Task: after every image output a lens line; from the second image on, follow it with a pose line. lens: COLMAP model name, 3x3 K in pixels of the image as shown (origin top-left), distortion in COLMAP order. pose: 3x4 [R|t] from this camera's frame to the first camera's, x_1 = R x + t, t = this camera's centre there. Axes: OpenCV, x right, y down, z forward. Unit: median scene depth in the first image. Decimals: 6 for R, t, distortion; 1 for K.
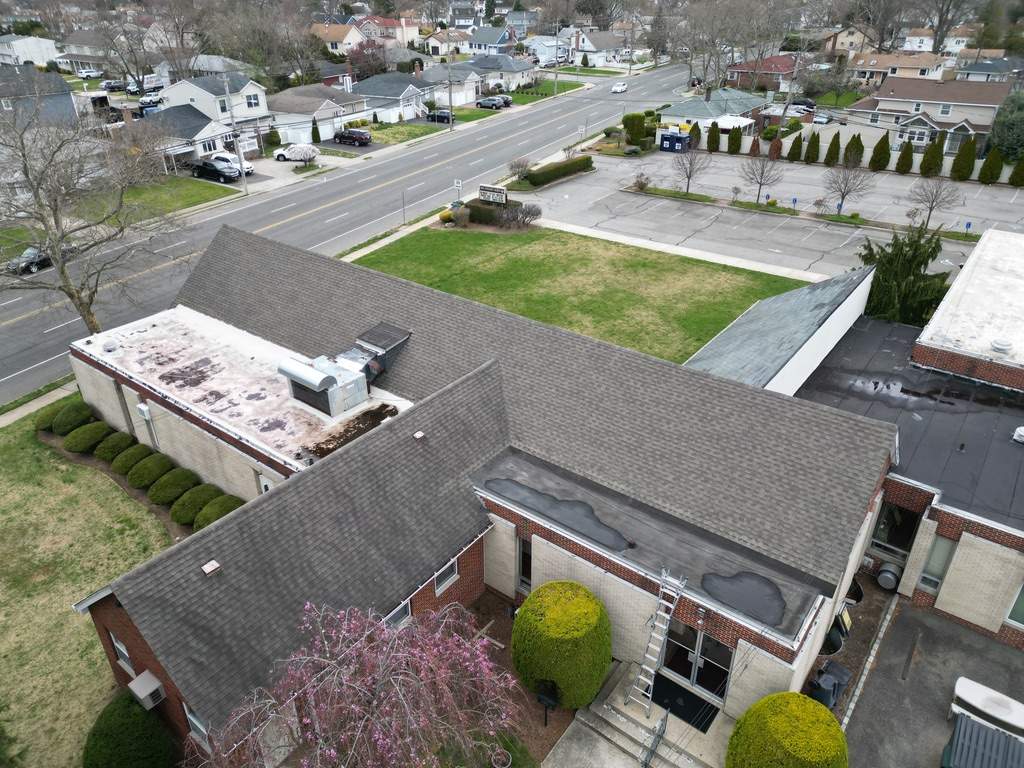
lens RADIAL K [[717.3, 0, 510.6], [0, 717.3, 381.9], [0, 0, 1]] dist [0.012676, 0.002346]
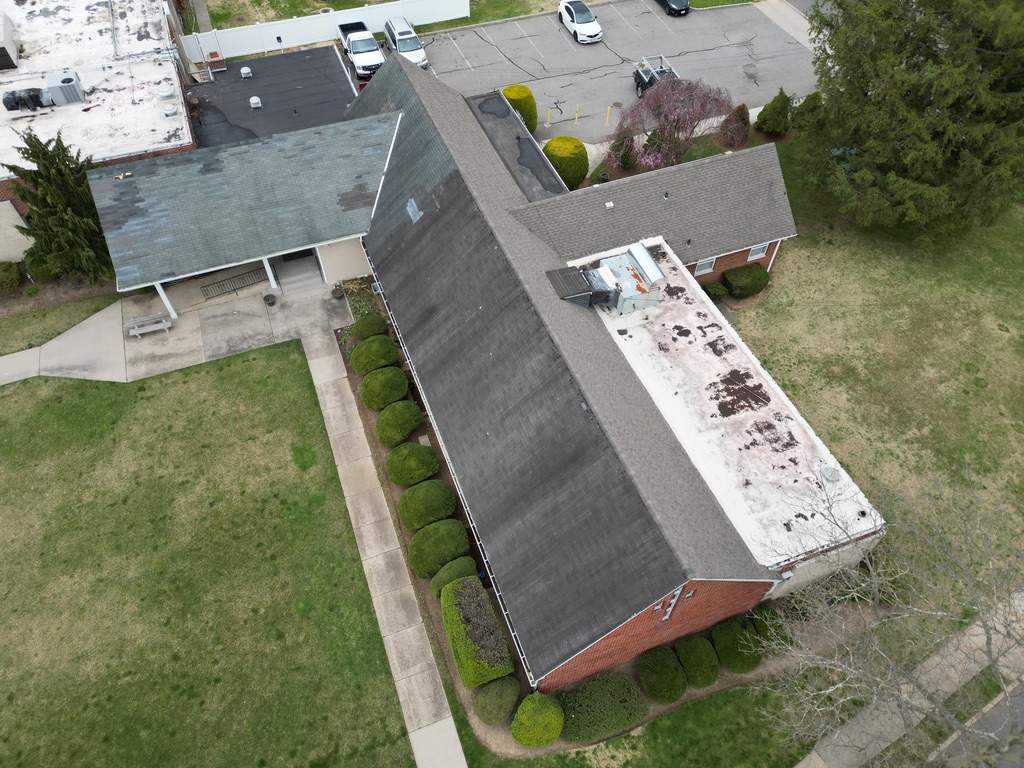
lens RADIAL K [[717.3, 0, 510.3], [0, 717.3, 386.1], [0, 0, 1]] dist [0.012676, 0.002346]
pose [[-0.849992, -0.417119, 0.321753, -0.507165], [0.252822, 0.212836, 0.943812, -1.040459], [-0.462162, 0.883580, -0.075452, 1.248678]]
